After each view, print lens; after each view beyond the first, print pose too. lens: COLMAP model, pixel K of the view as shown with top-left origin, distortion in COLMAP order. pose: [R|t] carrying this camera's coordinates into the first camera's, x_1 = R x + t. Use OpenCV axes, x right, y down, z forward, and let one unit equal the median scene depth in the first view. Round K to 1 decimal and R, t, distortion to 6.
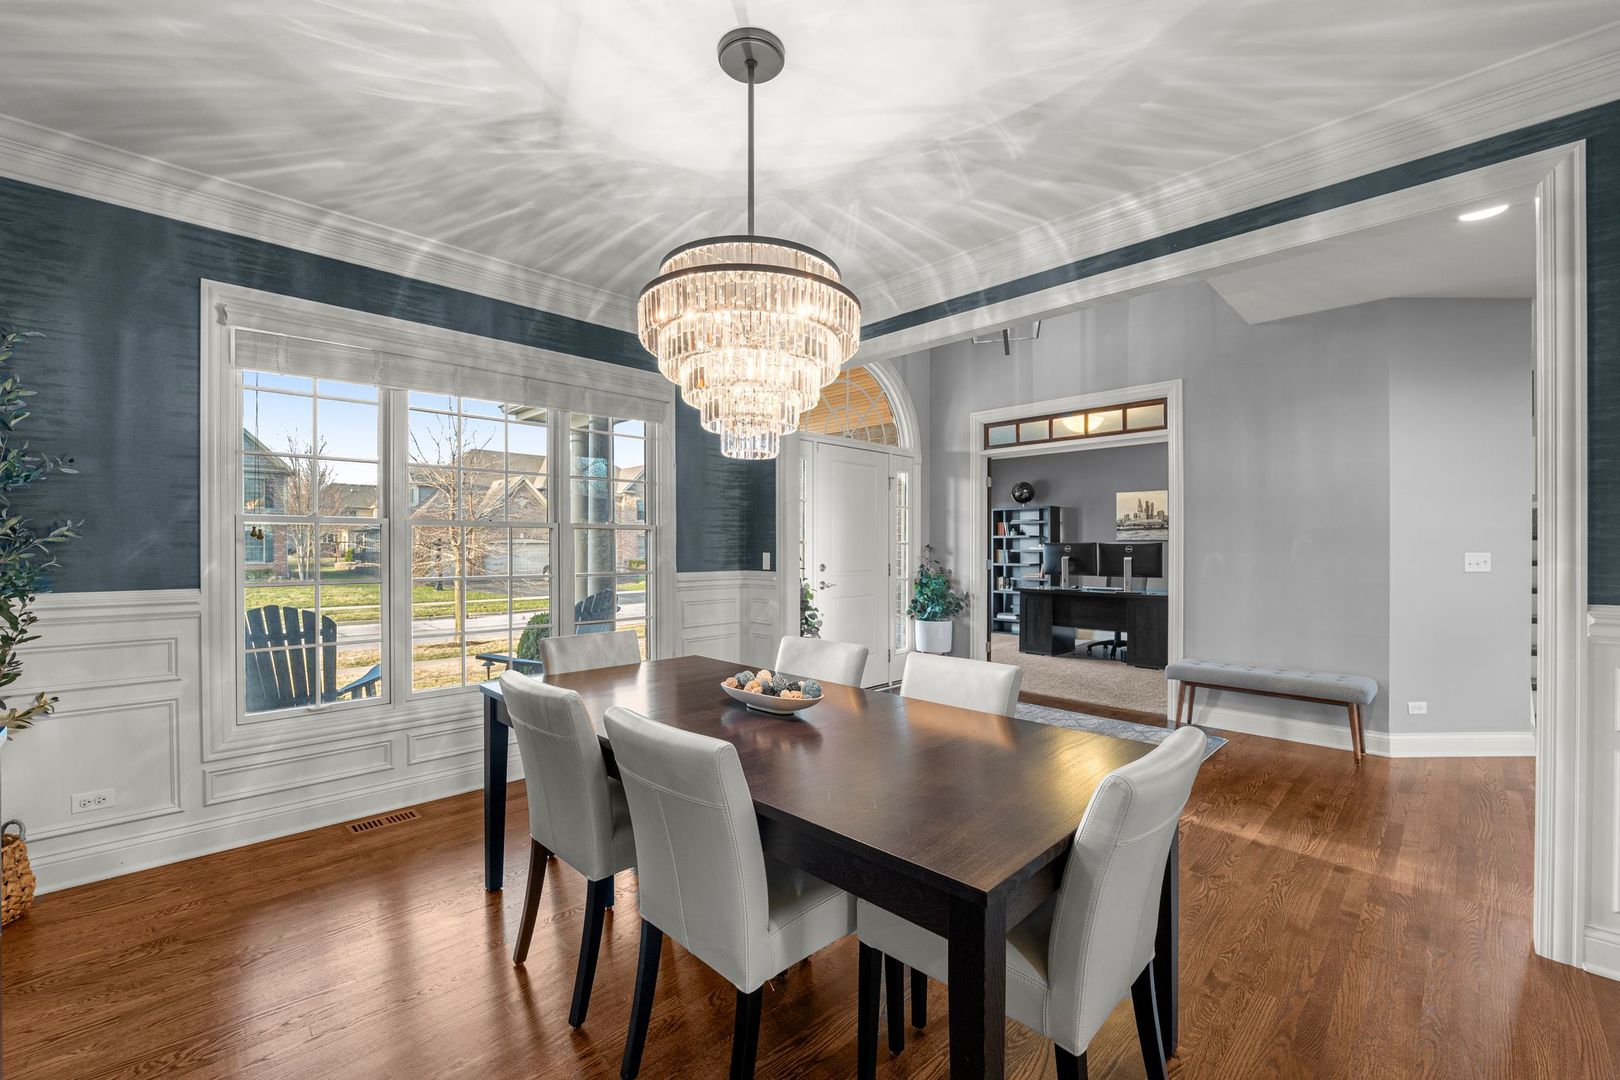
lens RADIAL K [[663.5, 0, 802.8], [0, 663.5, 548.9], [0, 0, 1]] dist [-0.009249, 0.000214]
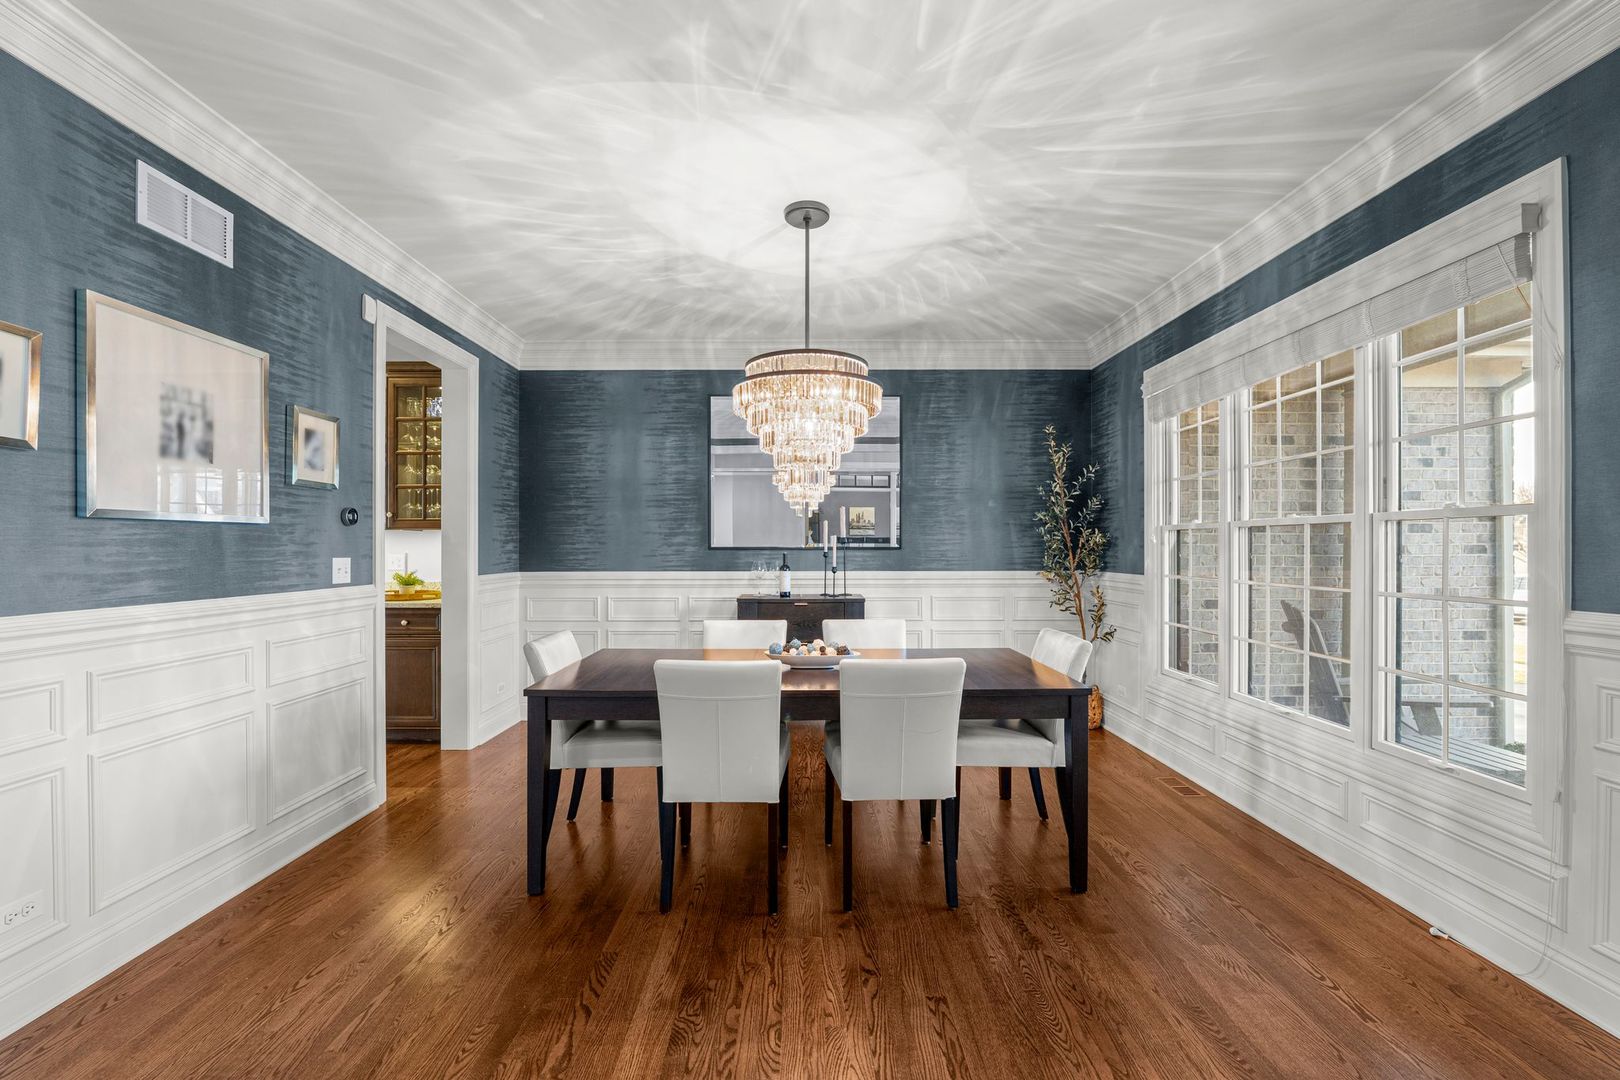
lens RADIAL K [[663.5, 0, 807.2], [0, 663.5, 541.5], [0, 0, 1]] dist [-0.009249, 0.000214]
pose [[-0.700845, -0.000865, -0.713313, 0.750431], [-0.000868, 1.000000, -0.000360, -0.016106], [0.713313, 0.000366, -0.700845, 1.568765]]
